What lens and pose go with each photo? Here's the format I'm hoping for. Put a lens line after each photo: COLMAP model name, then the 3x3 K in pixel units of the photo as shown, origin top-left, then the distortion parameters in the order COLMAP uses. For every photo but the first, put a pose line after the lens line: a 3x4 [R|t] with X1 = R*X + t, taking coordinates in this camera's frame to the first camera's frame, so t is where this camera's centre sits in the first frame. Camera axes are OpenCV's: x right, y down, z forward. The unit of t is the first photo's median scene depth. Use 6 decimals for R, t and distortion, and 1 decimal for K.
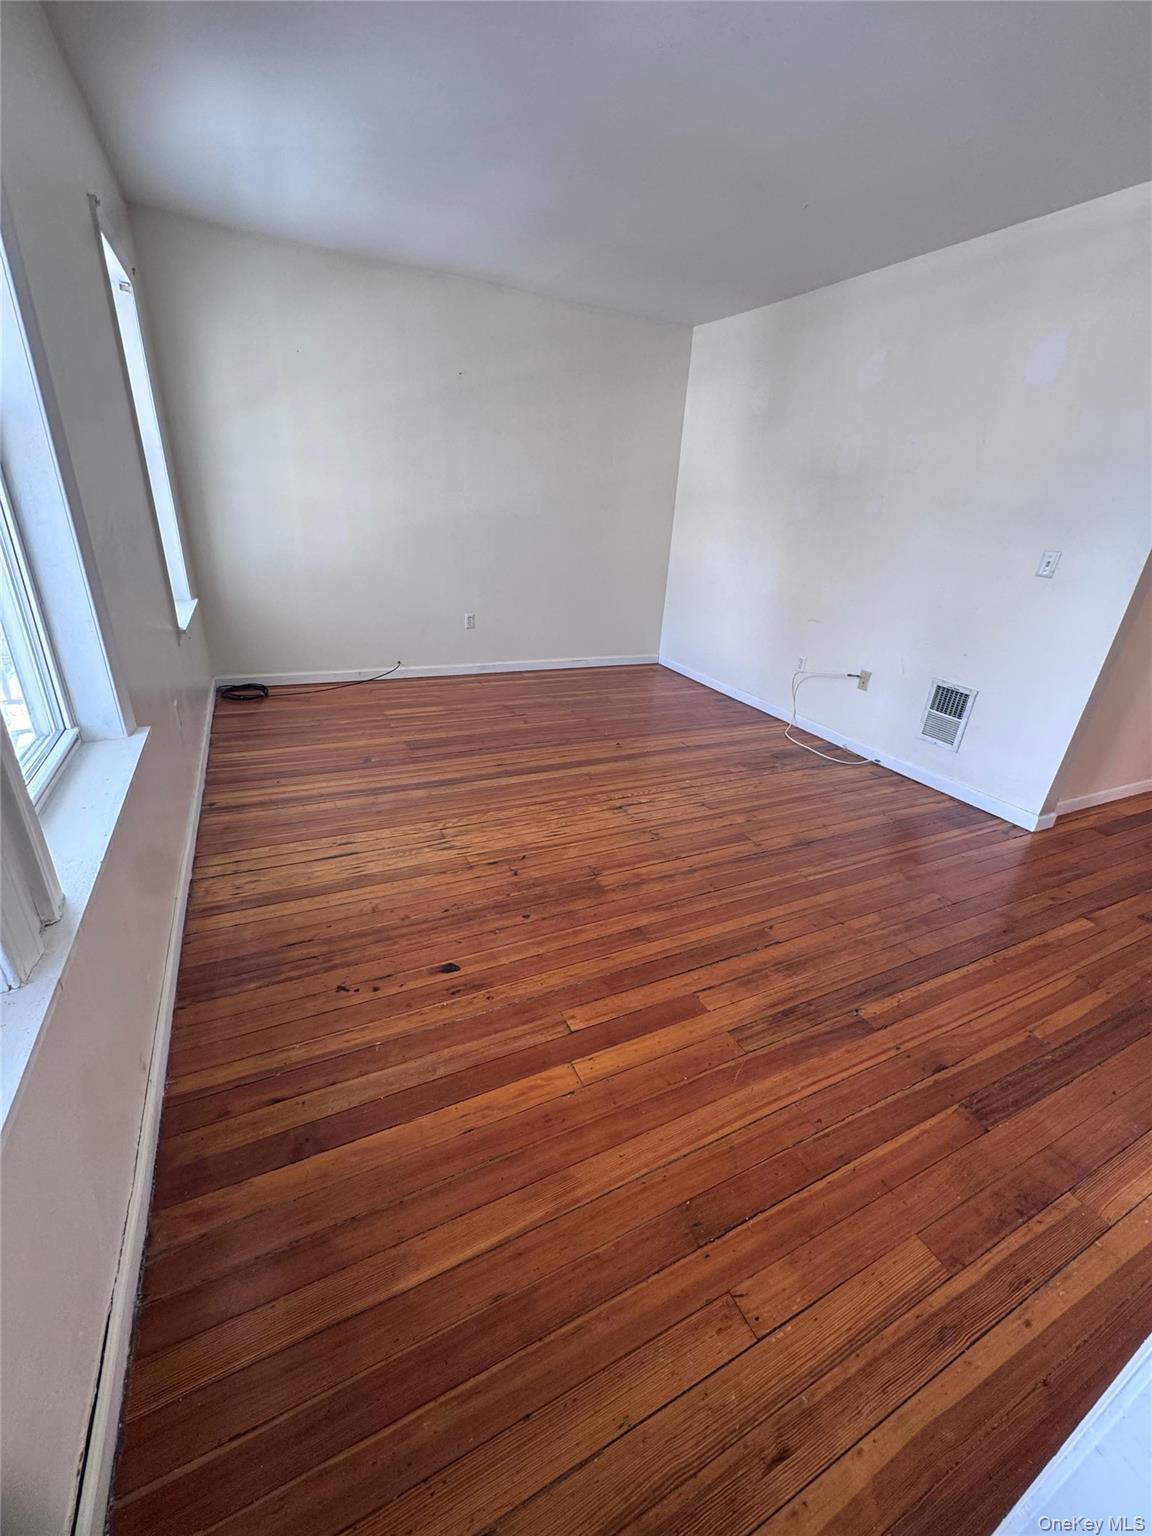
lens RADIAL K [[610.4, 0, 578.9], [0, 610.4, 767.8], [0, 0, 1]] dist [-0.002812, -0.000526]
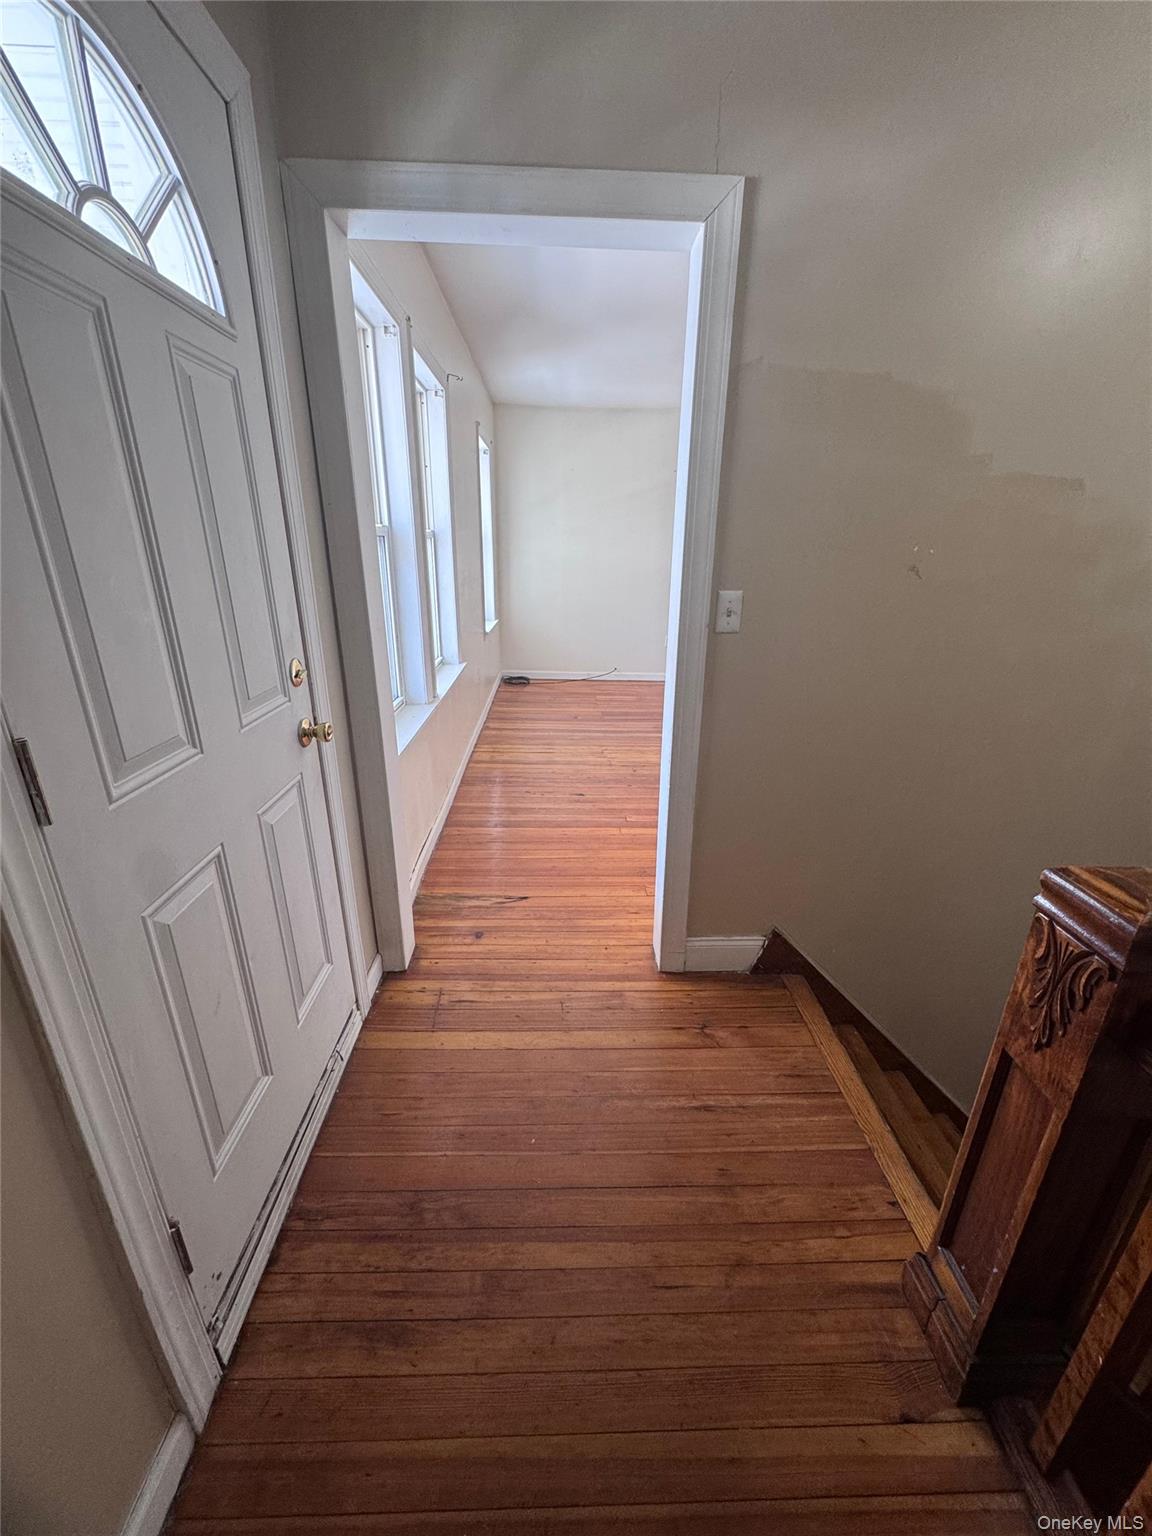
lens RADIAL K [[610.4, 0, 578.9], [0, 610.4, 767.8], [0, 0, 1]] dist [-0.002812, -0.000526]
pose [[0.910119, 0.099416, -0.402244, 0.344613], [-0.129695, 0.990358, -0.048677, 0.212112], [0.393527, 0.096471, 0.914237, -0.479664]]
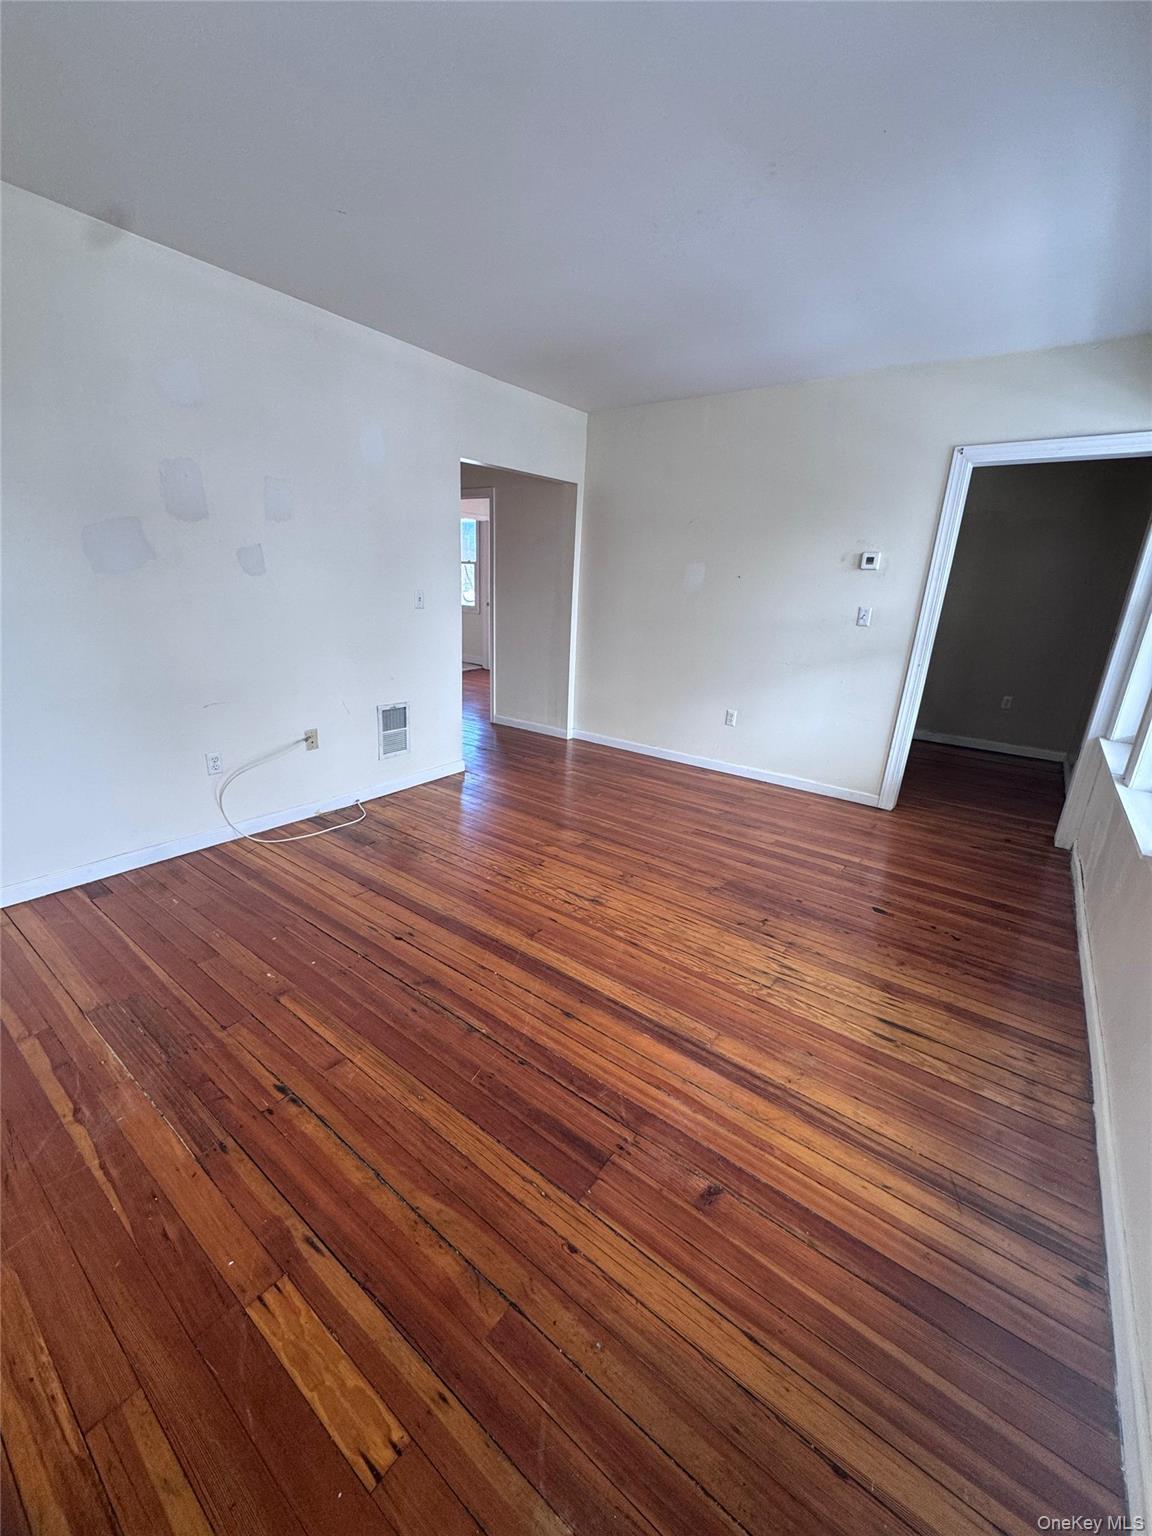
lens RADIAL K [[610.4, 0, 578.9], [0, 610.4, 767.8], [0, 0, 1]] dist [-0.002812, -0.000526]
pose [[-0.451225, -0.341588, 0.824448, -0.616420], [0.290958, 0.817051, 0.497767, -0.564559], [-0.843646, 0.464485, -0.269286, 1.159098]]
